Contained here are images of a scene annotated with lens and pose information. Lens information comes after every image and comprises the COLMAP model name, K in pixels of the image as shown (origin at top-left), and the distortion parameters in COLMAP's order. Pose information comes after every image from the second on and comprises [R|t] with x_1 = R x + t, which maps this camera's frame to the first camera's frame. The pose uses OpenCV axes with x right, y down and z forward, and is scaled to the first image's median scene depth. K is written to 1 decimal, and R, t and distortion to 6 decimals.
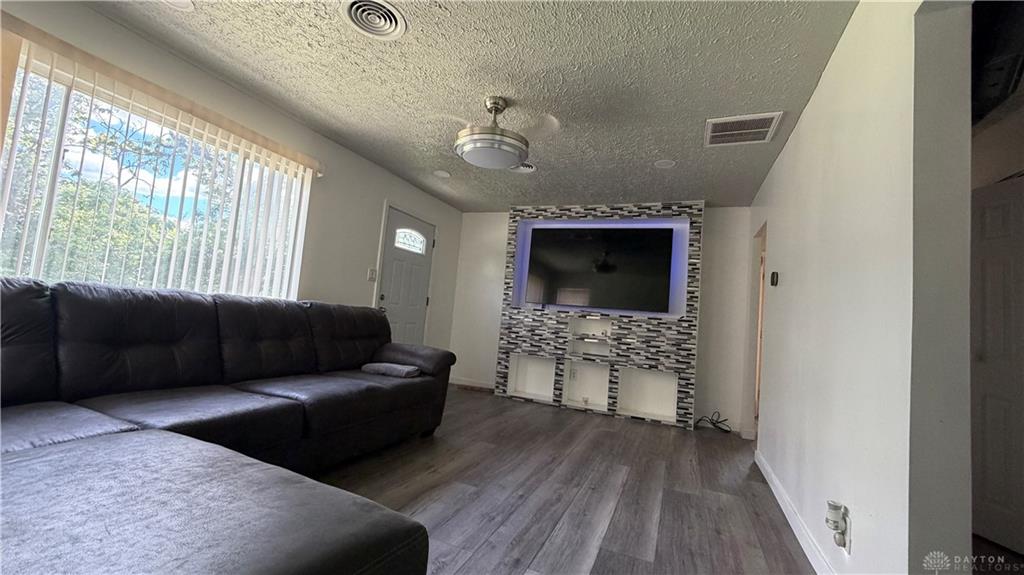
lens RADIAL K [[406.9, 0, 510.8], [0, 406.9, 287.2], [0, 0, 1]] dist [-0.002099, -0.000036]
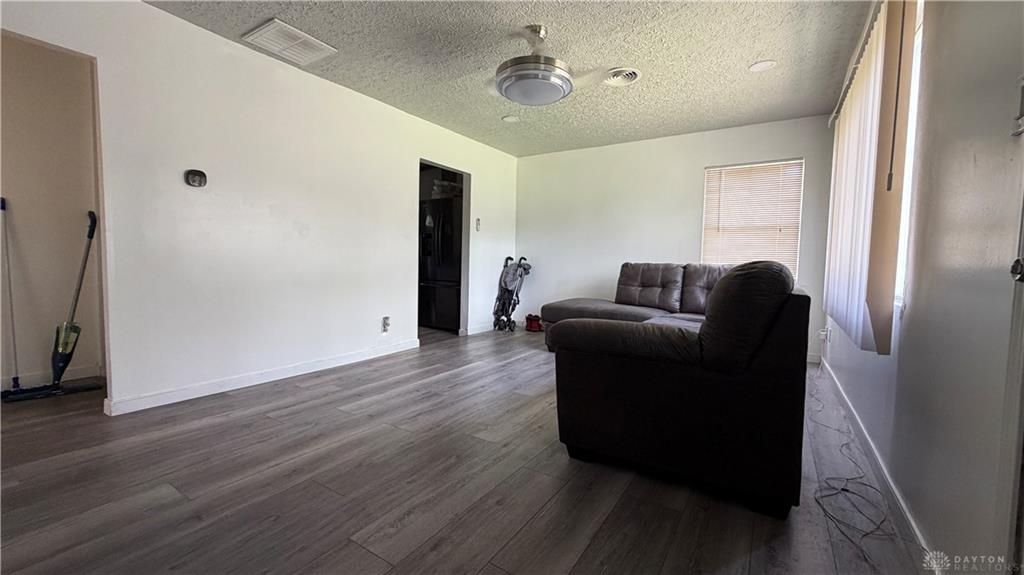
lens RADIAL K [[406.9, 0, 510.8], [0, 406.9, 287.2], [0, 0, 1]] dist [-0.002099, -0.000036]
pose [[-0.978571, -0.118881, 0.168126, -0.170972], [-0.120699, 0.992689, -0.000600, 0.116141], [-0.166825, -0.020880, -0.985765, 1.567680]]
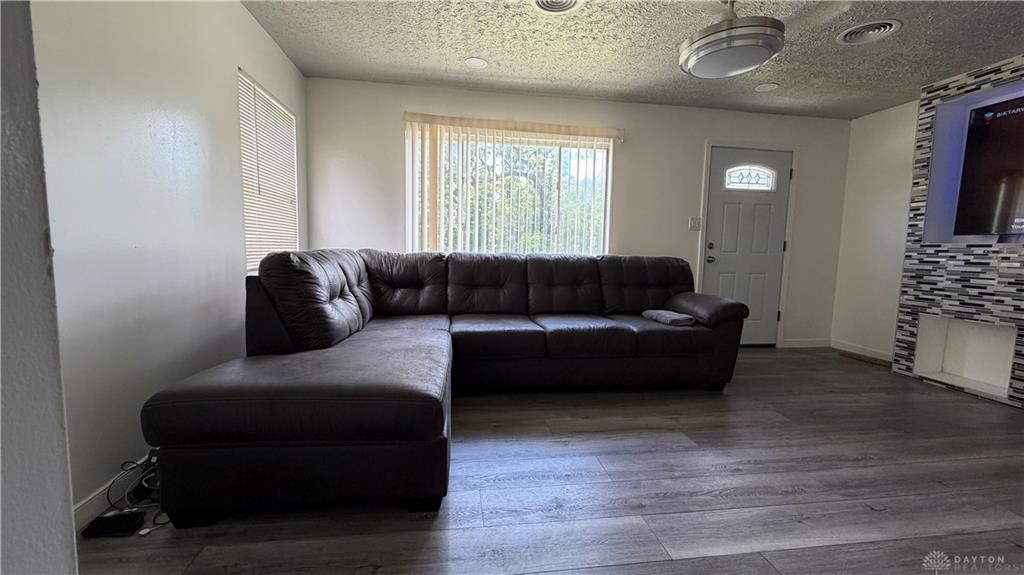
lens RADIAL K [[406.9, 0, 510.8], [0, 406.9, 287.2], [0, 0, 1]] dist [-0.002099, -0.000036]
pose [[0.516679, 0.004299, -0.856168, 0.337876], [0.087907, 0.994436, 0.058044, 0.031962], [0.851654, -0.105253, 0.513427, 0.140188]]
